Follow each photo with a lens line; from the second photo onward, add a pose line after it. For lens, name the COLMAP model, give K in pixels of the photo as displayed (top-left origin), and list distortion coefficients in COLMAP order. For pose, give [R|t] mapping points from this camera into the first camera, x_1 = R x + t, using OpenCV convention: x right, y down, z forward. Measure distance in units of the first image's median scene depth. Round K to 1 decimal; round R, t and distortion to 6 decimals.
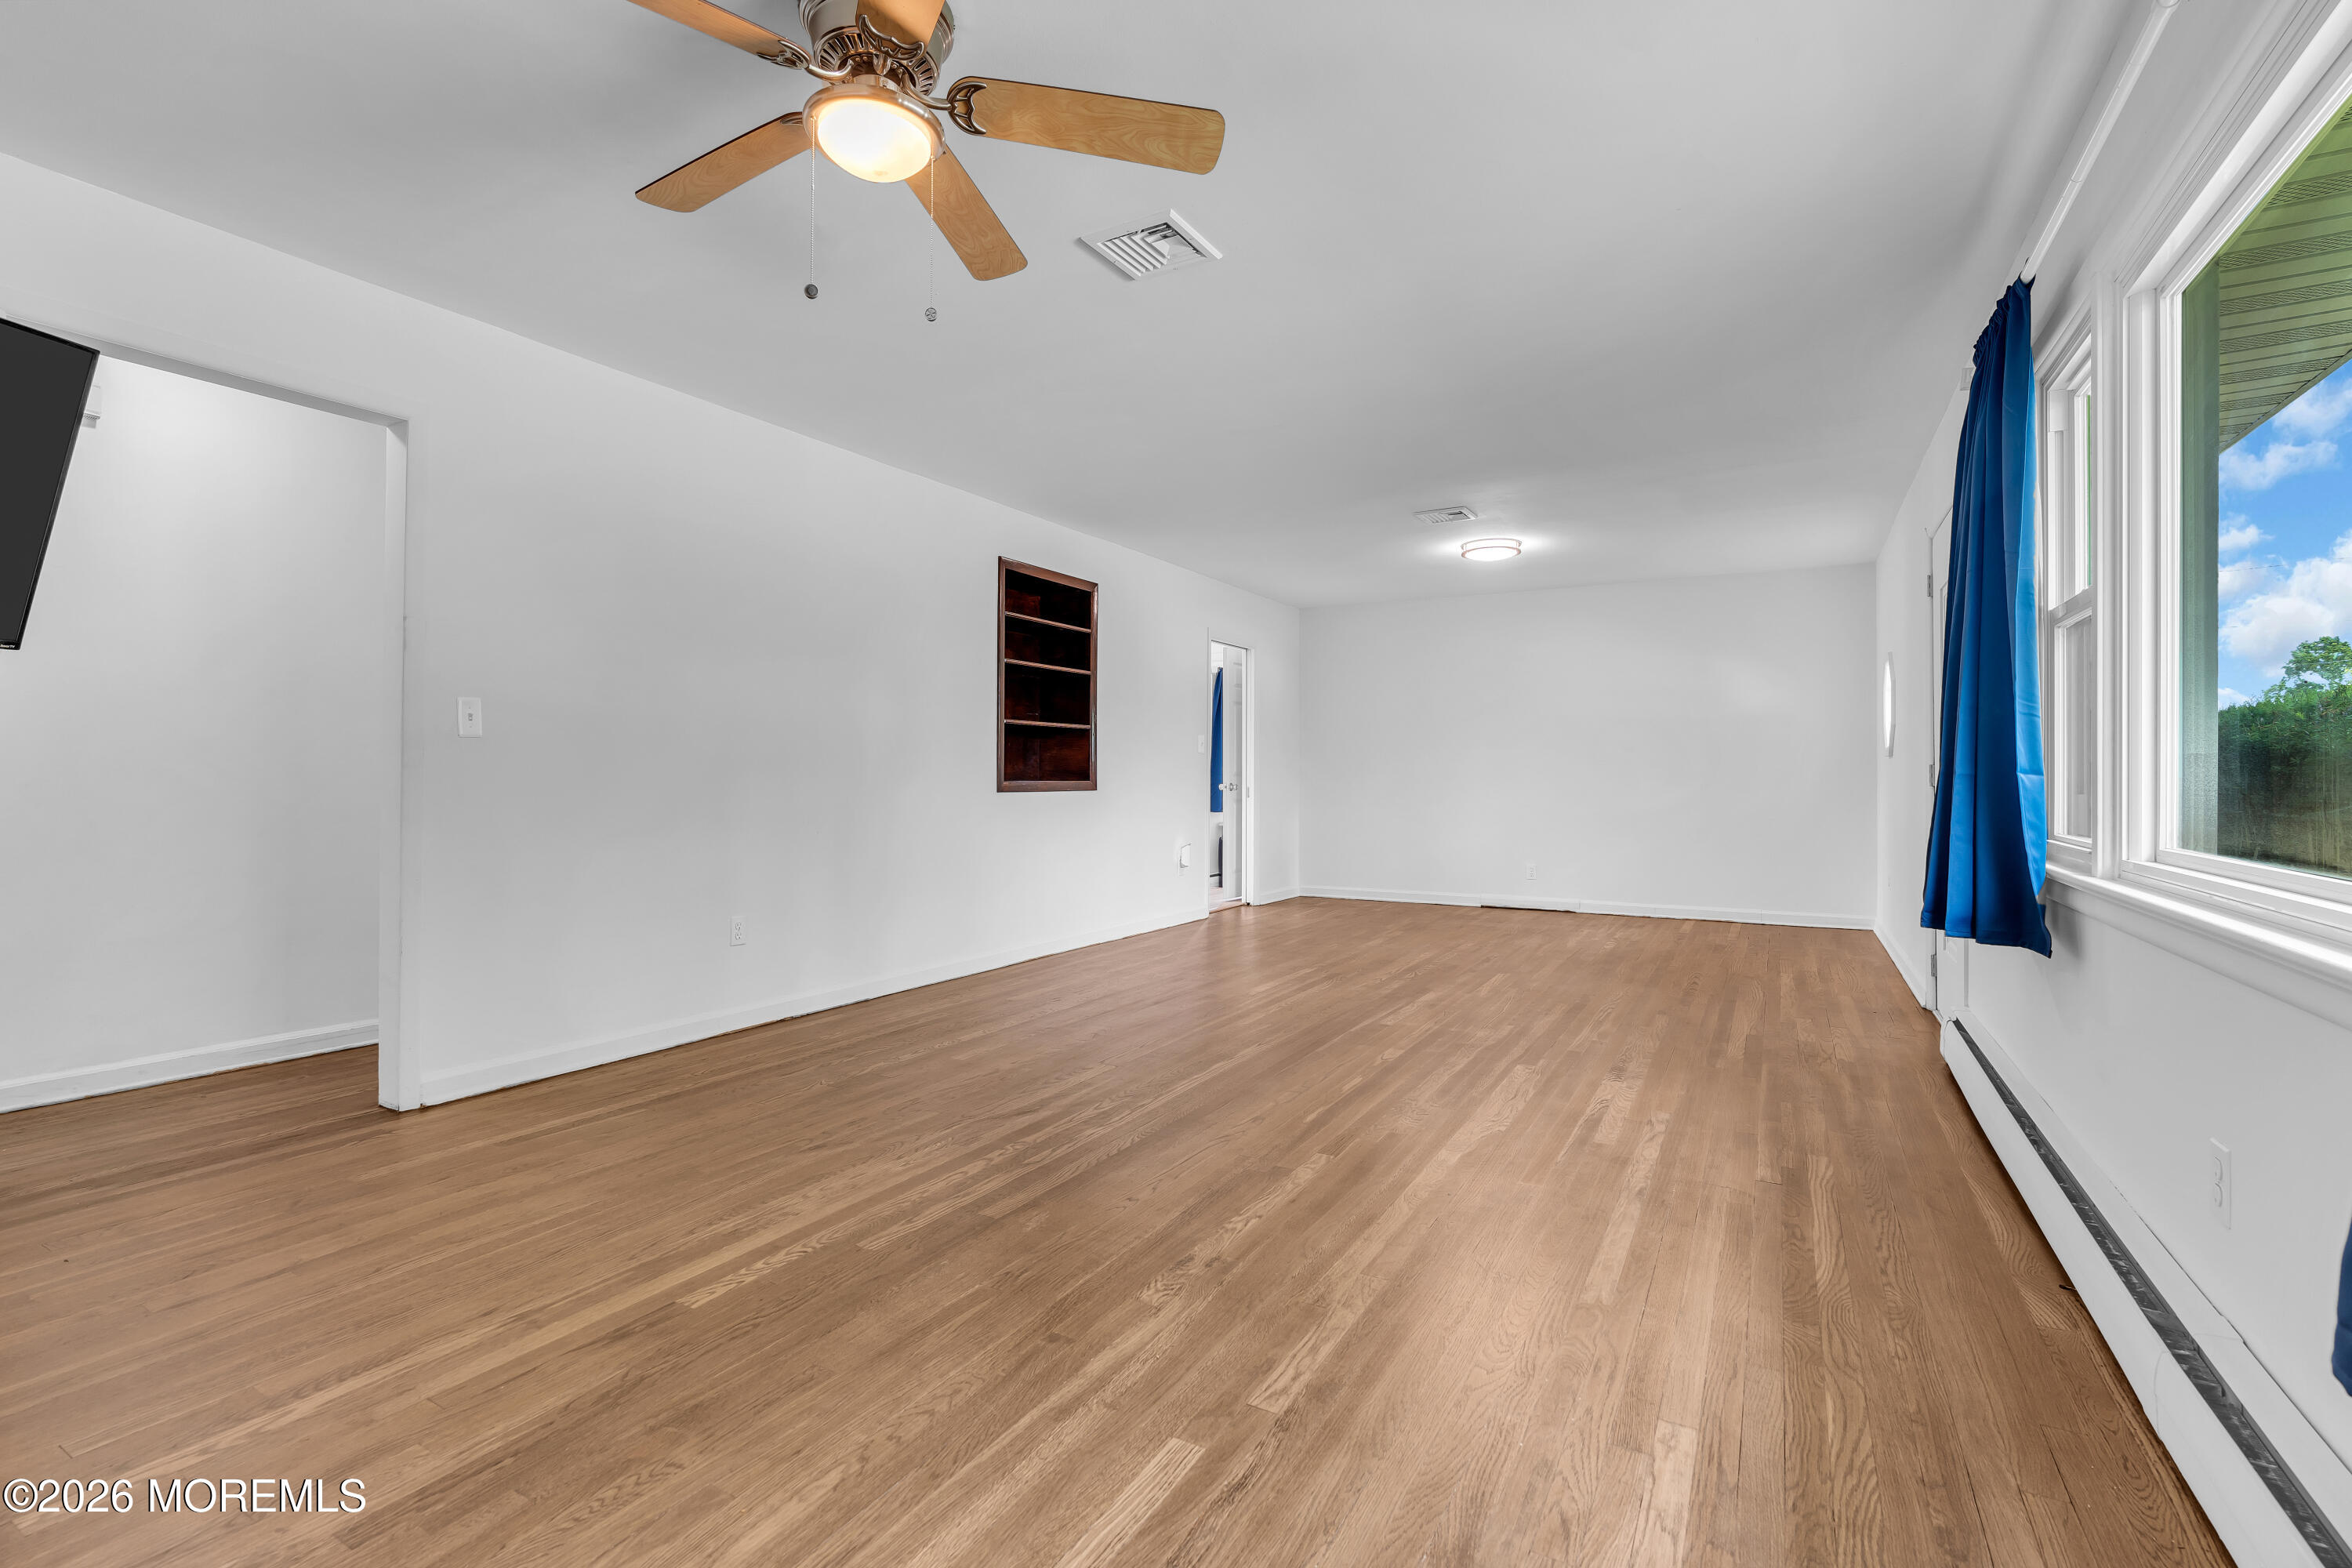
lens RADIAL K [[1060.9, 0, 1167.1], [0, 1060.9, 769.7], [0, 0, 1]] dist [-0.004942, 0.000131]
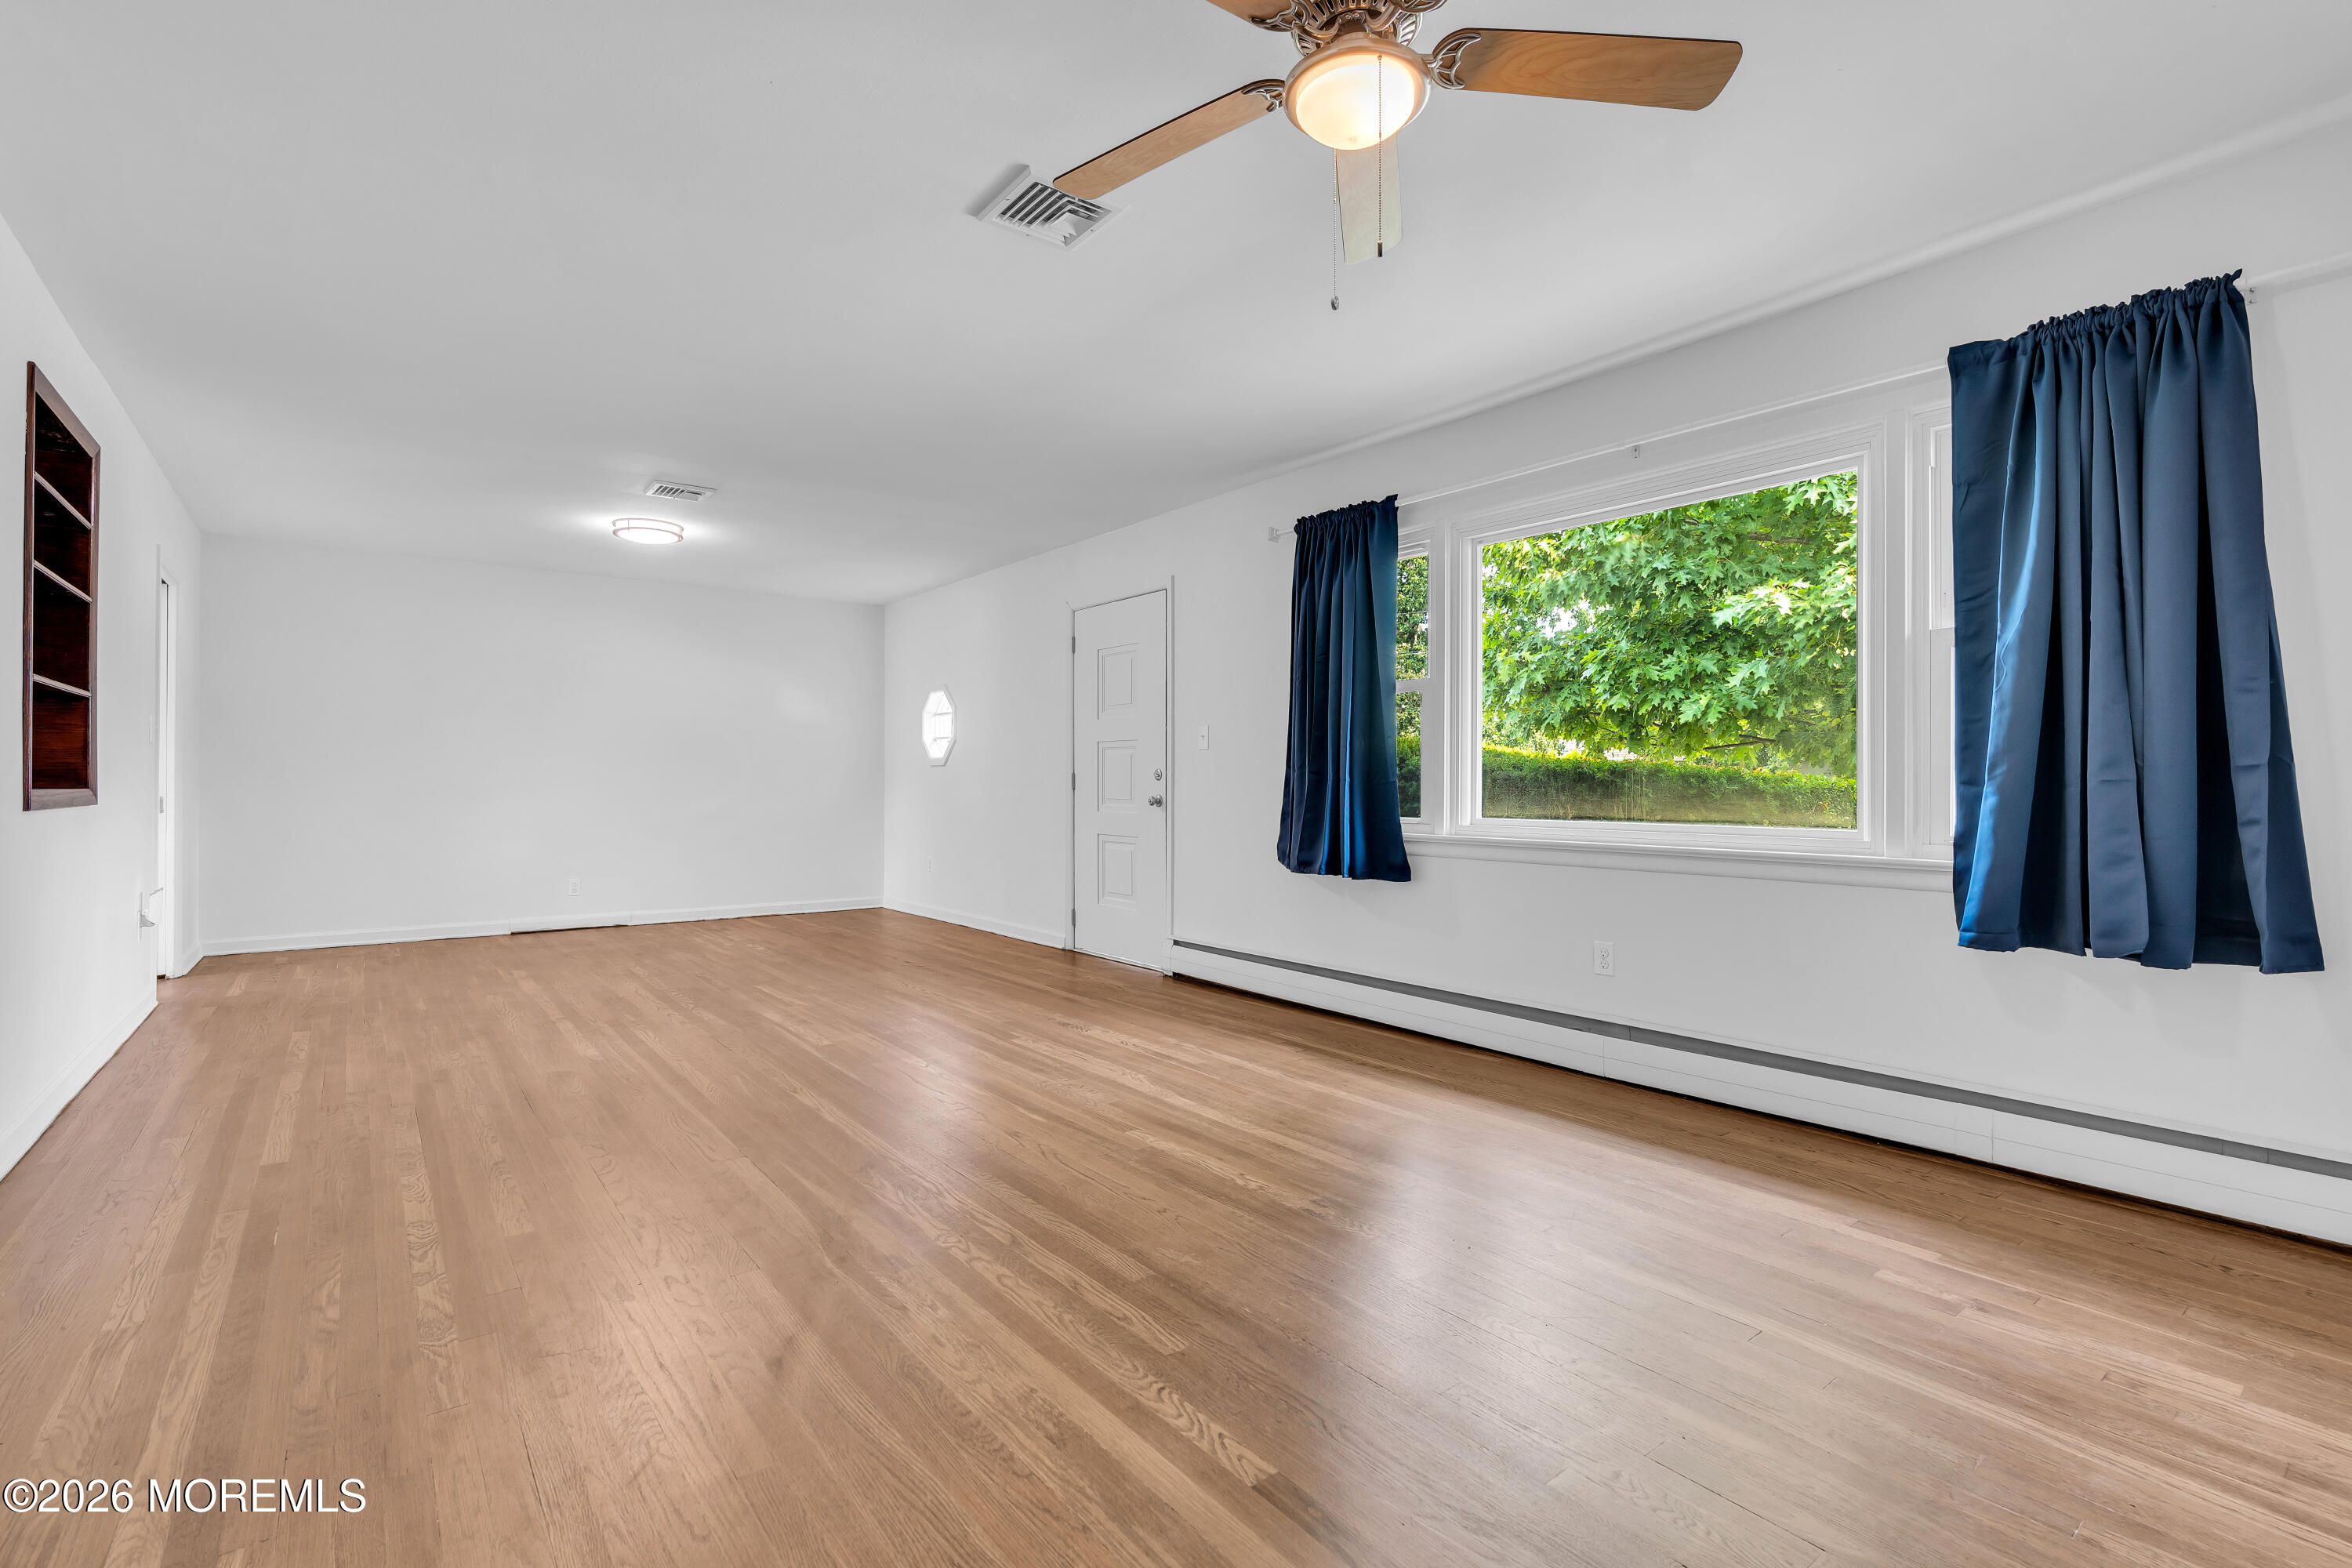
lens RADIAL K [[1060.9, 0, 1167.1], [0, 1060.9, 769.7], [0, 0, 1]] dist [-0.004942, 0.000131]
pose [[0.386910, 0.010614, 0.922056, -0.889226], [-0.007517, 0.999937, -0.008356, 0.000782], [-0.922087, -0.003698, 0.386965, 0.573991]]
